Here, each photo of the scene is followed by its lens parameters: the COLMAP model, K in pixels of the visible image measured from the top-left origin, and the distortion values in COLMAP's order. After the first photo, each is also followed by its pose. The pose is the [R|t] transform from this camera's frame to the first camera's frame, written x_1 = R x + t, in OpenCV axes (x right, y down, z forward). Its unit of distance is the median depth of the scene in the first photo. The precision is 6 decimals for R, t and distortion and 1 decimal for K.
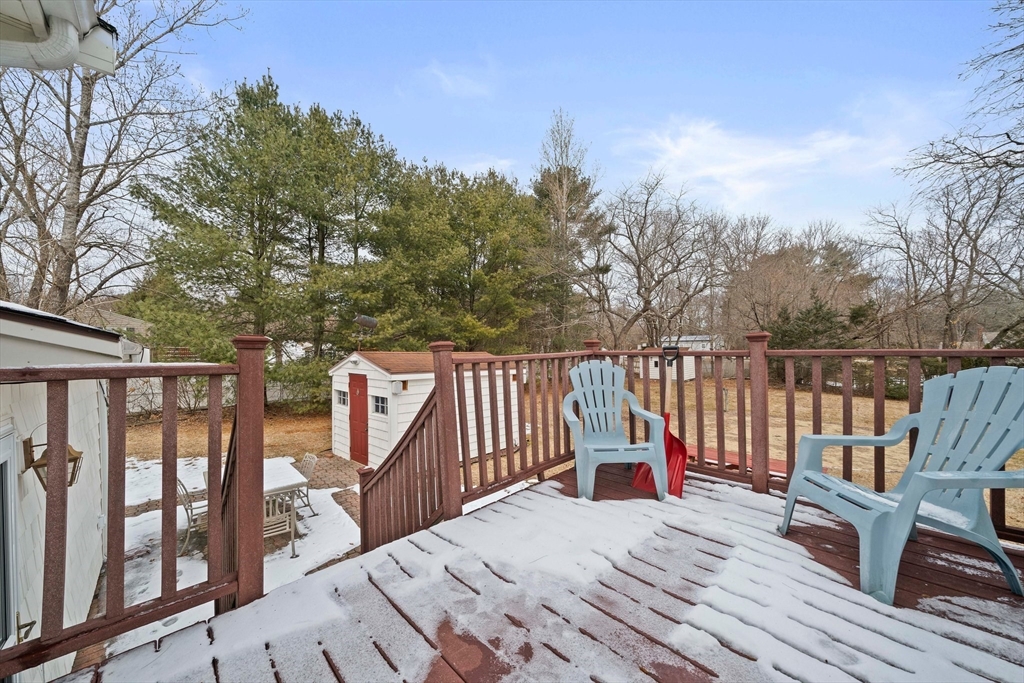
lens RADIAL K [[356.9, 0, 516.3], [0, 356.9, 347.7], [0, 0, 1]] dist [-0.007936, 0.000455]
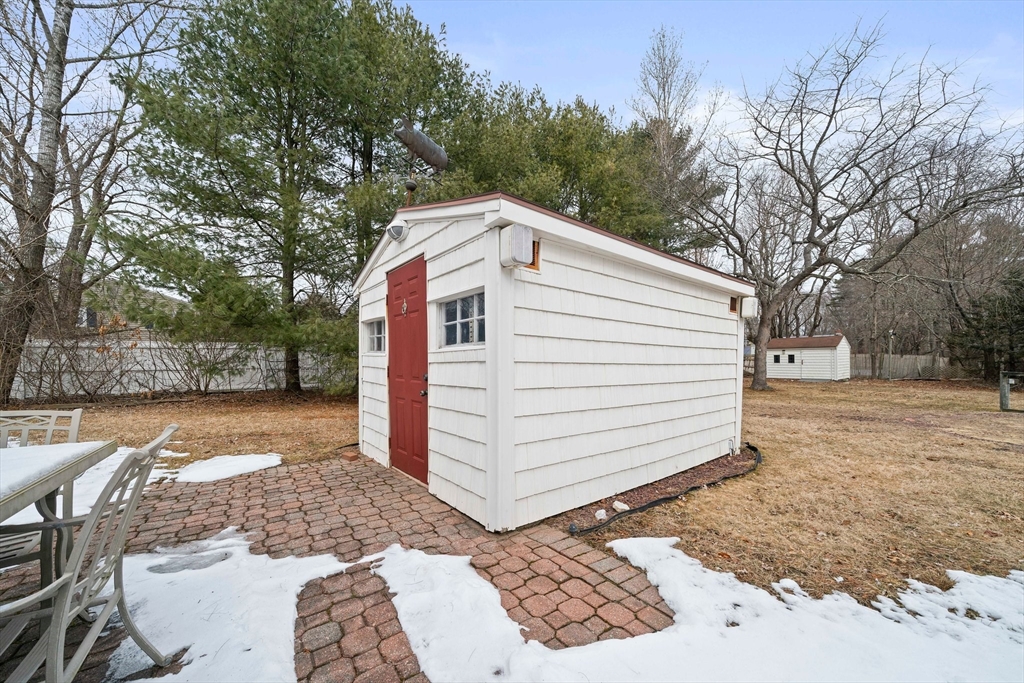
lens RADIAL K [[356.9, 0, 509.7], [0, 356.9, 366.3], [0, 0, 1]] dist [-0.007936, 0.000455]
pose [[0.986468, 0.003473, -0.163918, -0.238799], [-0.001114, 0.999894, 0.014484, 0.177691], [0.163951, -0.014105, 0.986368, 0.569188]]
